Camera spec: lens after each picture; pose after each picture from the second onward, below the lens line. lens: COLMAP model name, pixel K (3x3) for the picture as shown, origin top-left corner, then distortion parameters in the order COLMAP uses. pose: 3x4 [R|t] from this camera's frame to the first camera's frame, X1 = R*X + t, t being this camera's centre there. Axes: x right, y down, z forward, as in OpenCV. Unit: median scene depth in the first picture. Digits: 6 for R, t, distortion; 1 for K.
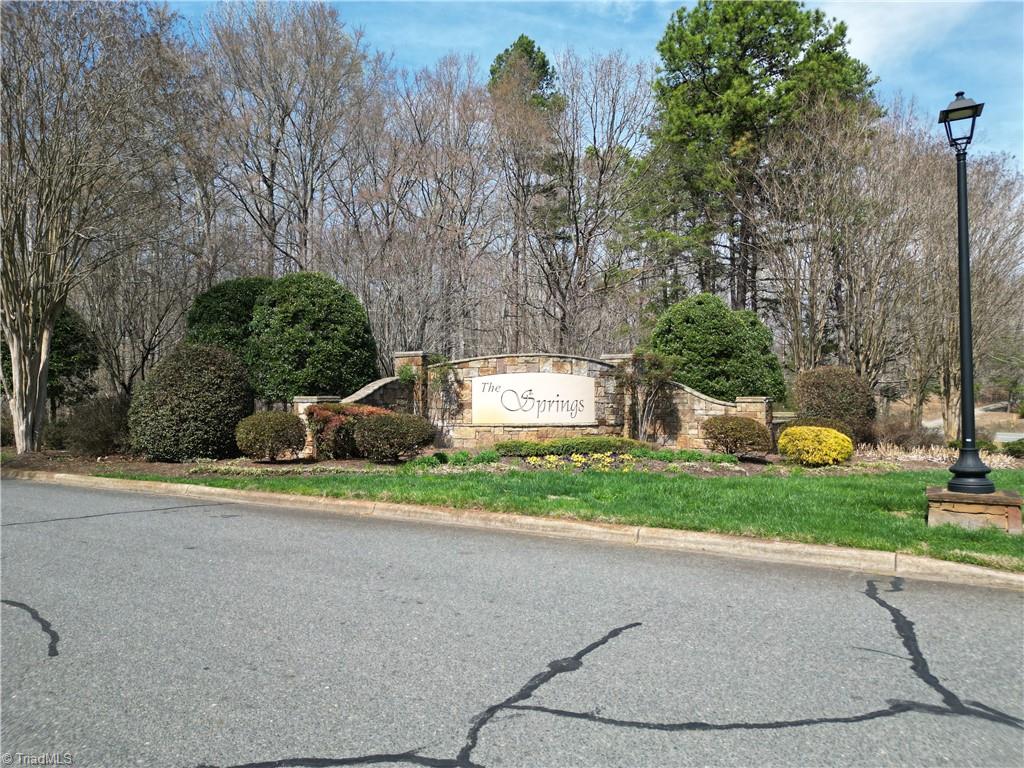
lens RADIAL K [[722.7, 0, 513.0], [0, 722.7, 382.7], [0, 0, 1]] dist [0.042215, -0.039289]
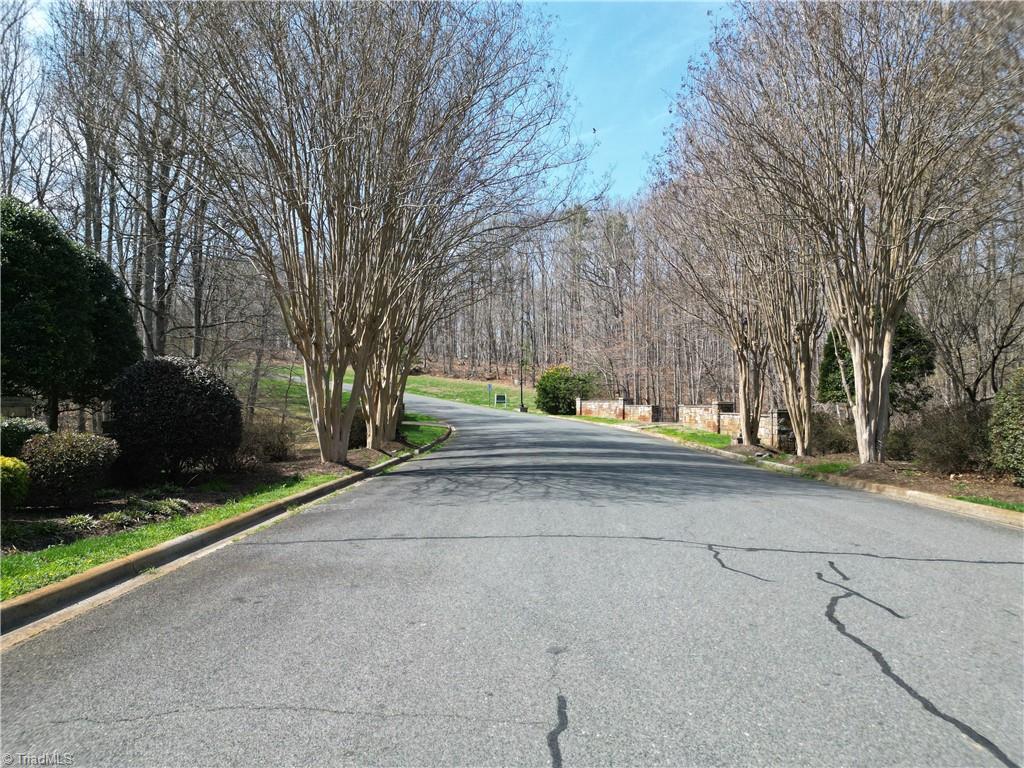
lens RADIAL K [[722.7, 0, 512.2], [0, 722.7, 385.8], [0, 0, 1]] dist [0.042215, -0.039289]
pose [[0.531351, -0.017730, -0.846966, -0.112640], [0.011474, 0.999840, -0.013732, 0.003932], [0.847074, -0.002422, 0.531470, 0.107098]]
